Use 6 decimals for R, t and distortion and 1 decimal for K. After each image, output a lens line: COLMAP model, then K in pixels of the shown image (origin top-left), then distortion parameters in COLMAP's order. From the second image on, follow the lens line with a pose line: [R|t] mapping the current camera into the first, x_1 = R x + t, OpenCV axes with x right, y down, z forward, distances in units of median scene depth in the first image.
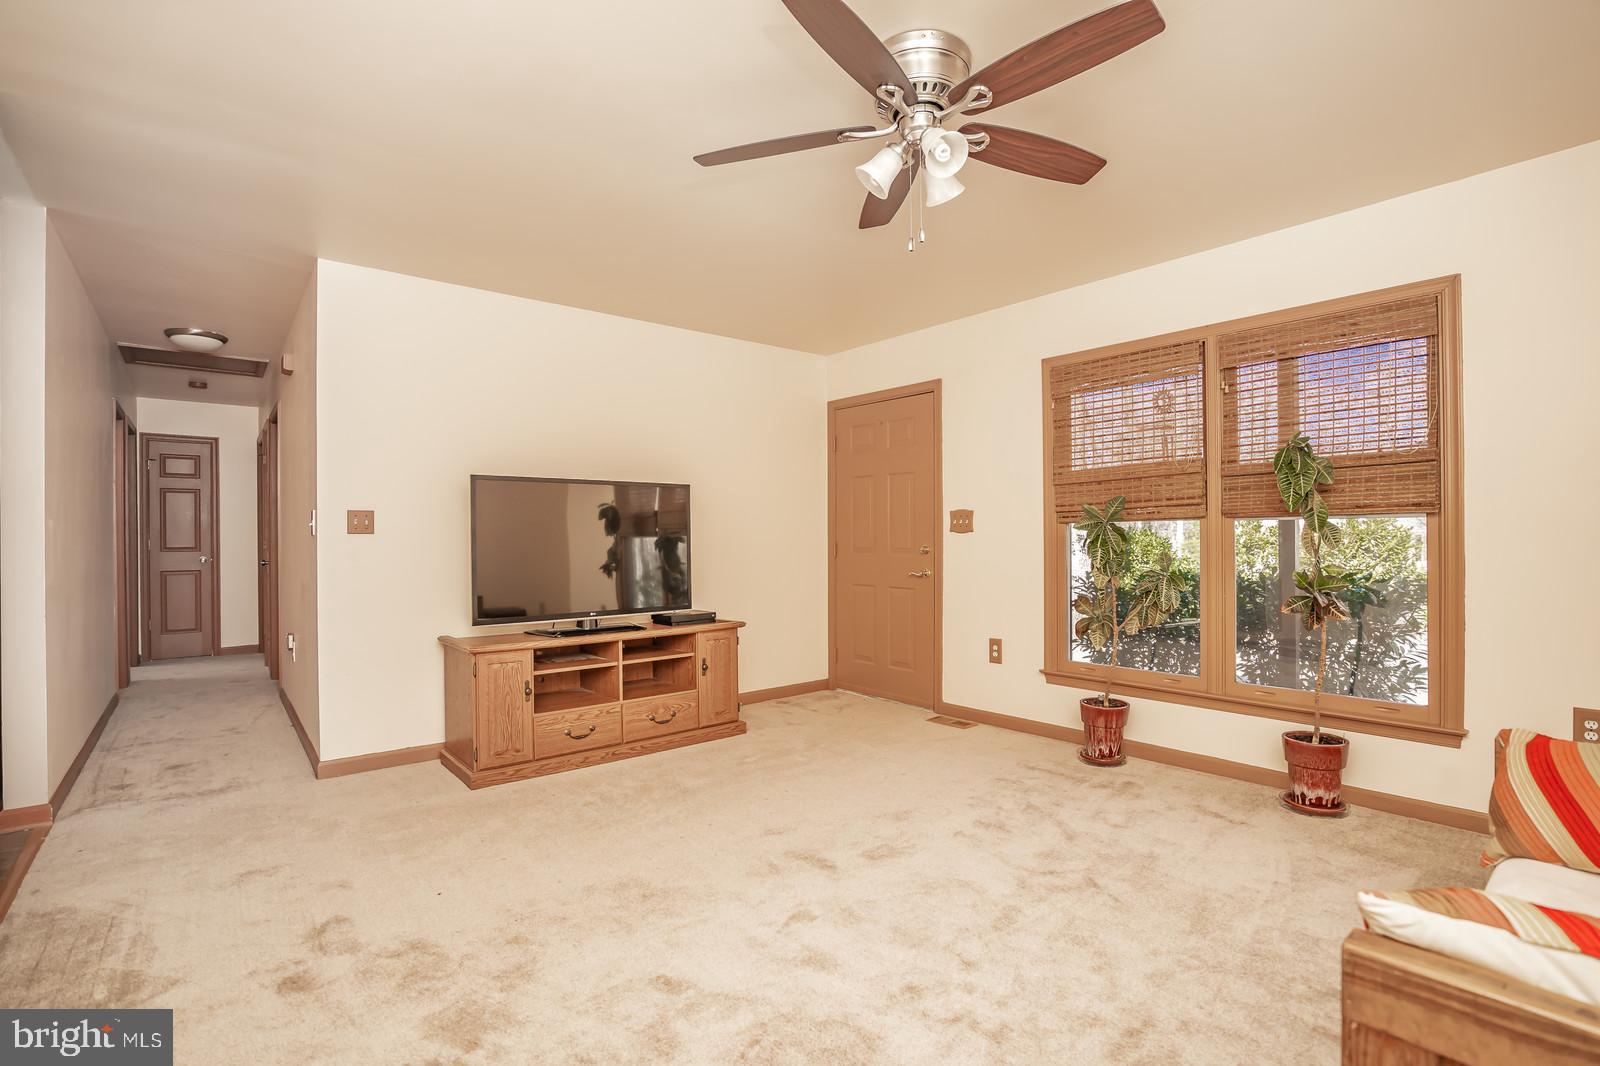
lens RADIAL K [[770.8, 0, 800.0], [0, 770.8, 533.0], [0, 0, 1]] dist [-0.000268, 0.000411]
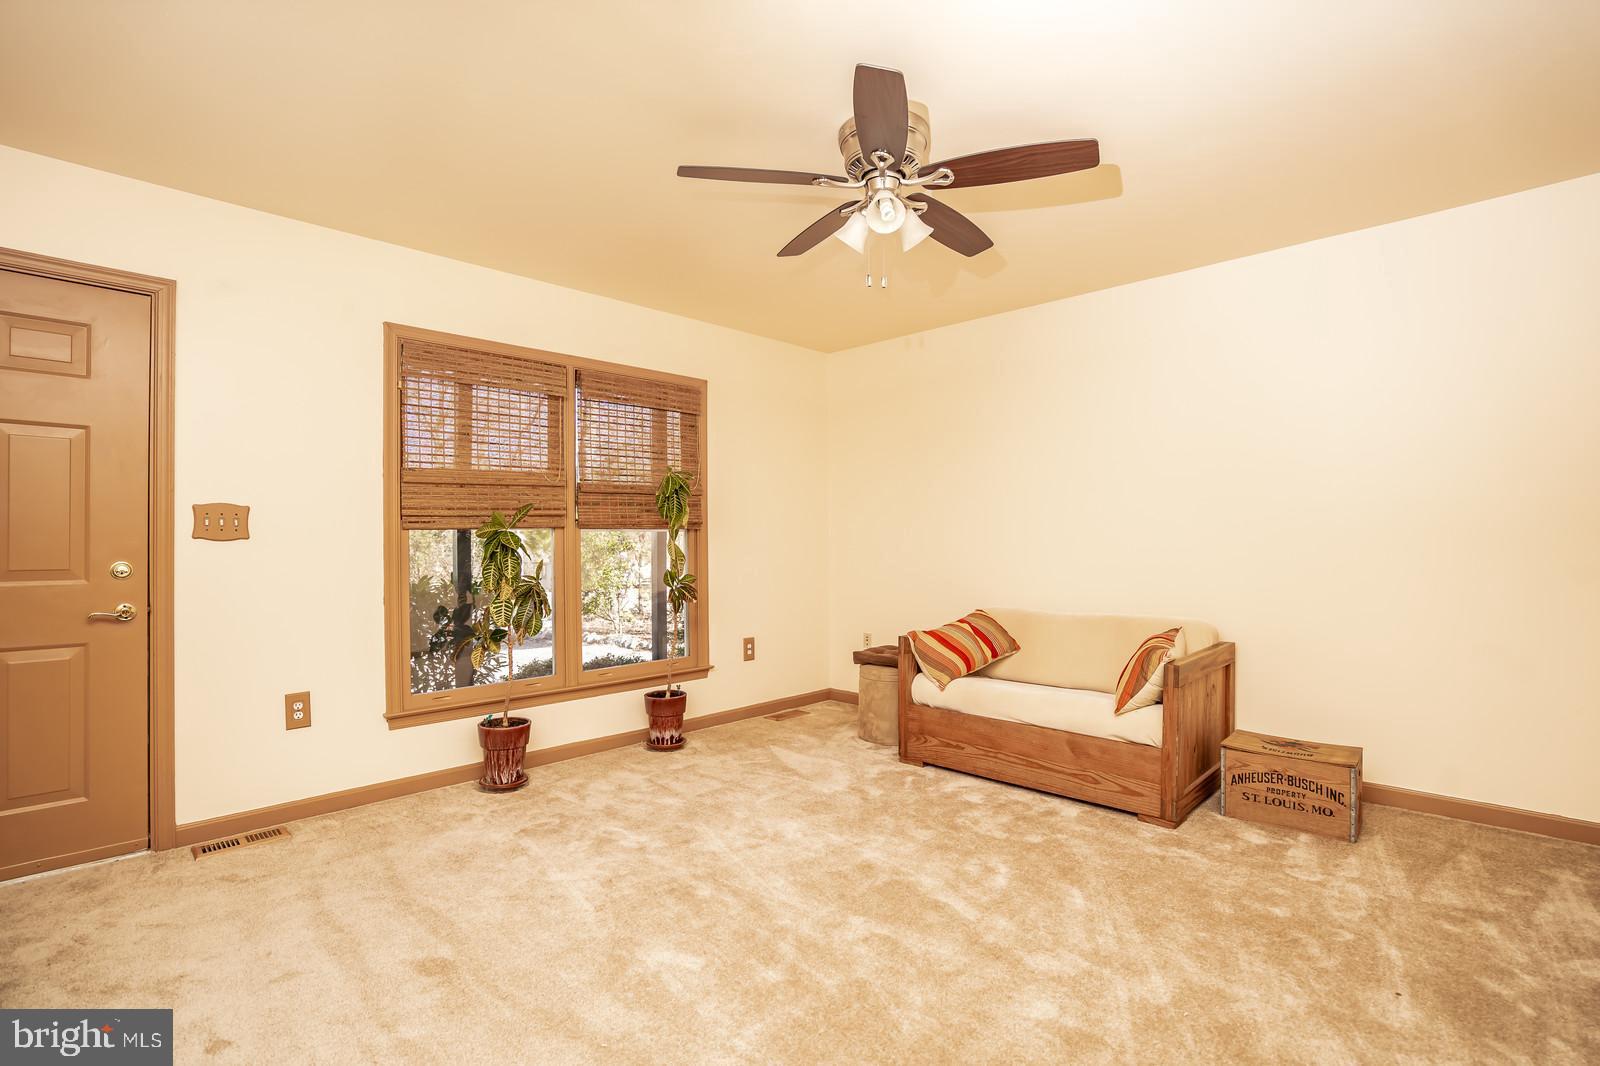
lens RADIAL K [[770.8, 0, 800.0], [0, 770.8, 533.0], [0, 0, 1]] dist [-0.000268, 0.000411]
pose [[-0.093170, 0.020305, 0.995443, -0.574743], [0.005157, 0.999788, -0.019911, 0.010839], [-0.995637, 0.003279, -0.093255, 0.731991]]
